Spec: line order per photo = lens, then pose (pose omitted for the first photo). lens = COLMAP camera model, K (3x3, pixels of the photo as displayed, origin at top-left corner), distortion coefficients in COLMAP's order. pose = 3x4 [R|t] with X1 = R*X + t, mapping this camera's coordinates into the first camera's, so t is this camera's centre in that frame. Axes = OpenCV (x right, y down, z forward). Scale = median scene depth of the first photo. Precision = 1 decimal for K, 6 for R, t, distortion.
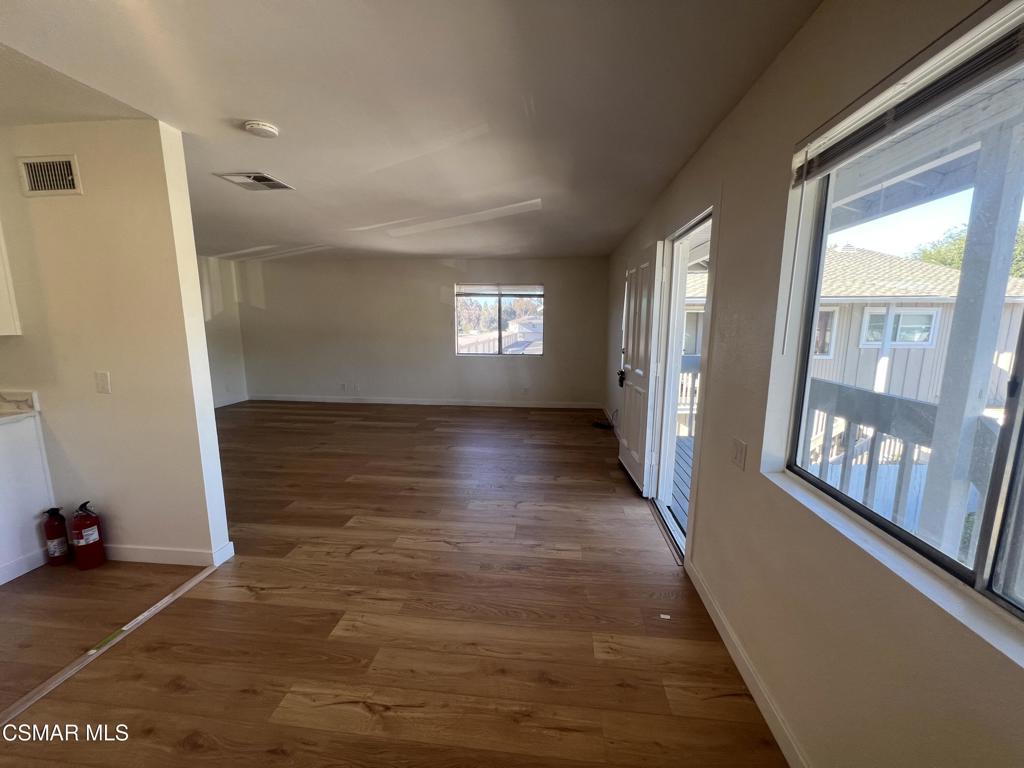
lens RADIAL K [[406.6, 0, 511.0], [0, 406.6, 386.9], [0, 0, 1]] dist [-0.001281, -0.000386]
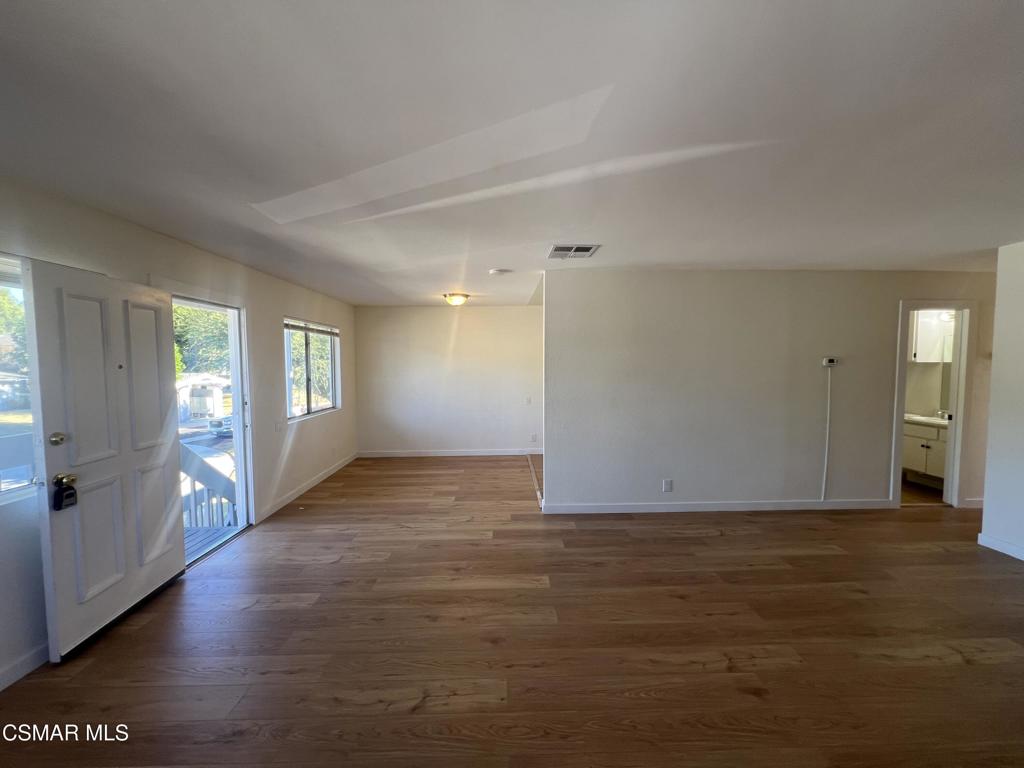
lens RADIAL K [[408.3, 0, 512.6], [0, 408.3, 386.6], [0, 0, 1]] dist [-0.001042, 0.000027]
pose [[-0.991449, 0.009437, -0.130151, -0.314999], [-0.019147, 0.976067, 0.216624, -0.385967], [0.129080, 0.217264, -0.967541, 2.187866]]
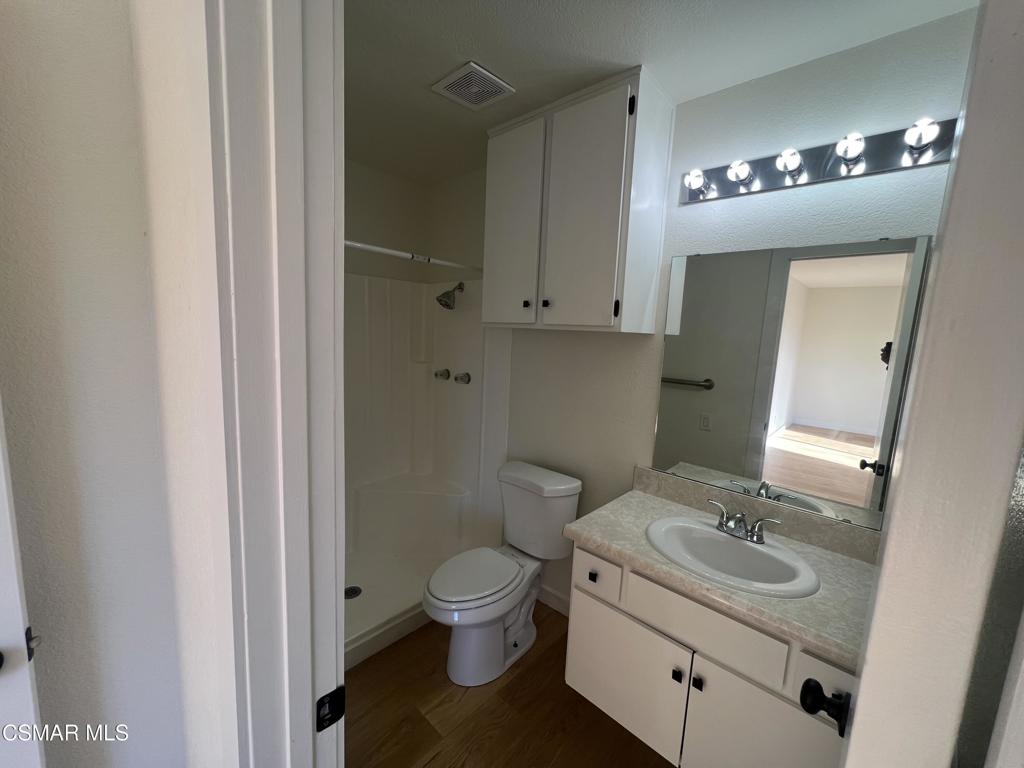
lens RADIAL K [[408.3, 0, 512.6], [0, 408.3, 386.6], [0, 0, 1]] dist [-0.001042, 0.000027]
pose [[-0.584274, 0.073793, -0.808195, -1.798946], [-0.176847, 0.960349, 0.215535, -0.156581], [0.792054, 0.268859, -0.548057, 0.845257]]
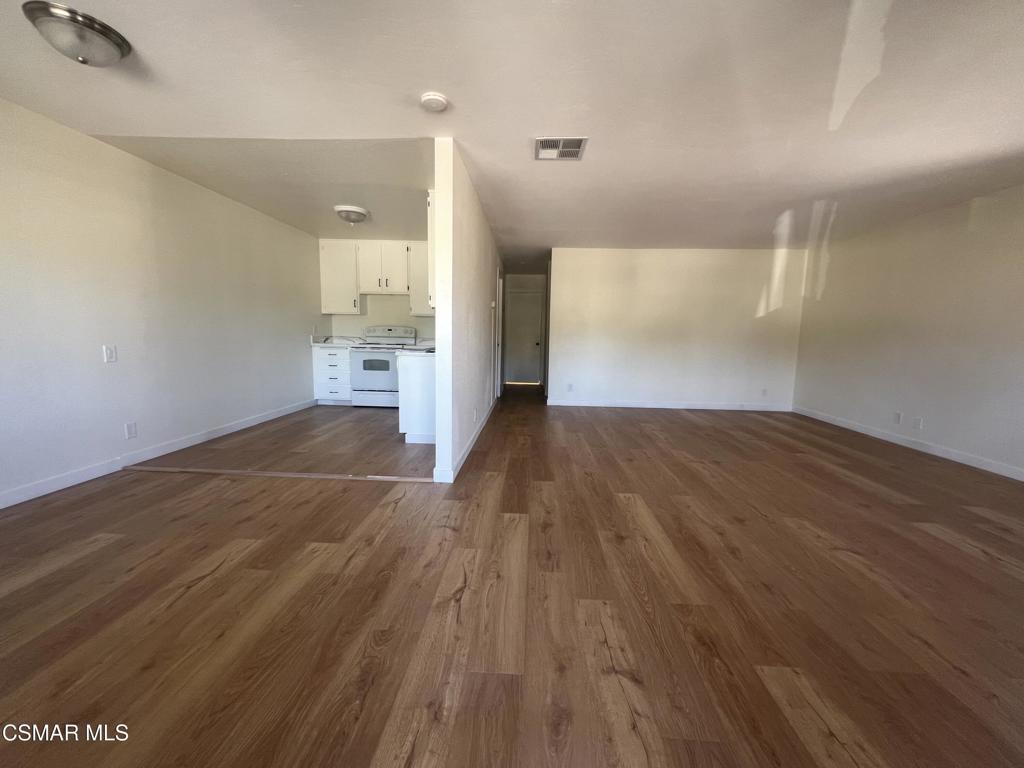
lens RADIAL K [[414.3, 0, 512.9], [0, 414.3, 385.5], [0, 0, 1]] dist [0.000083, -0.000006]
pose [[0.053926, 0.121272, -0.991153, 0.450067], [-0.180391, 0.977449, 0.109781, -0.029597], [0.982116, 0.172875, 0.074587, 0.924593]]
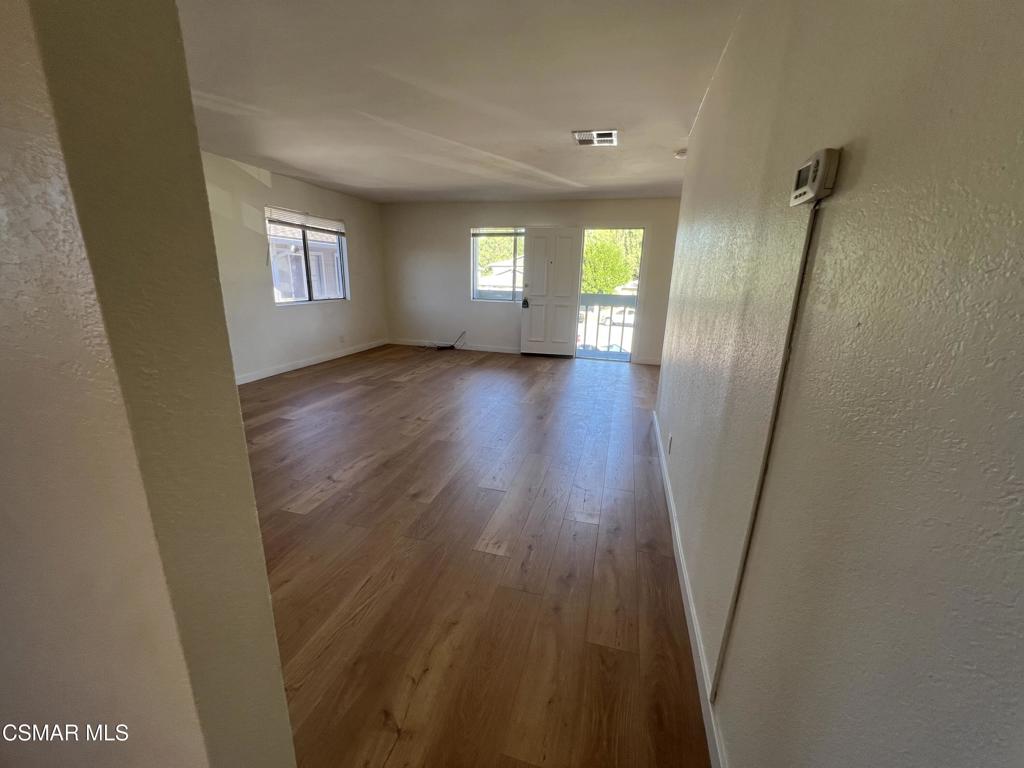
lens RADIAL K [[408.3, 0, 512.6], [0, 408.3, 386.6], [0, 0, 1]] dist [-0.001042, 0.000027]
pose [[0.163858, -0.259825, 0.951652, -1.981927], [0.134408, 0.961575, 0.239392, -0.135177], [-0.977285, 0.088683, 0.192484, 1.083870]]
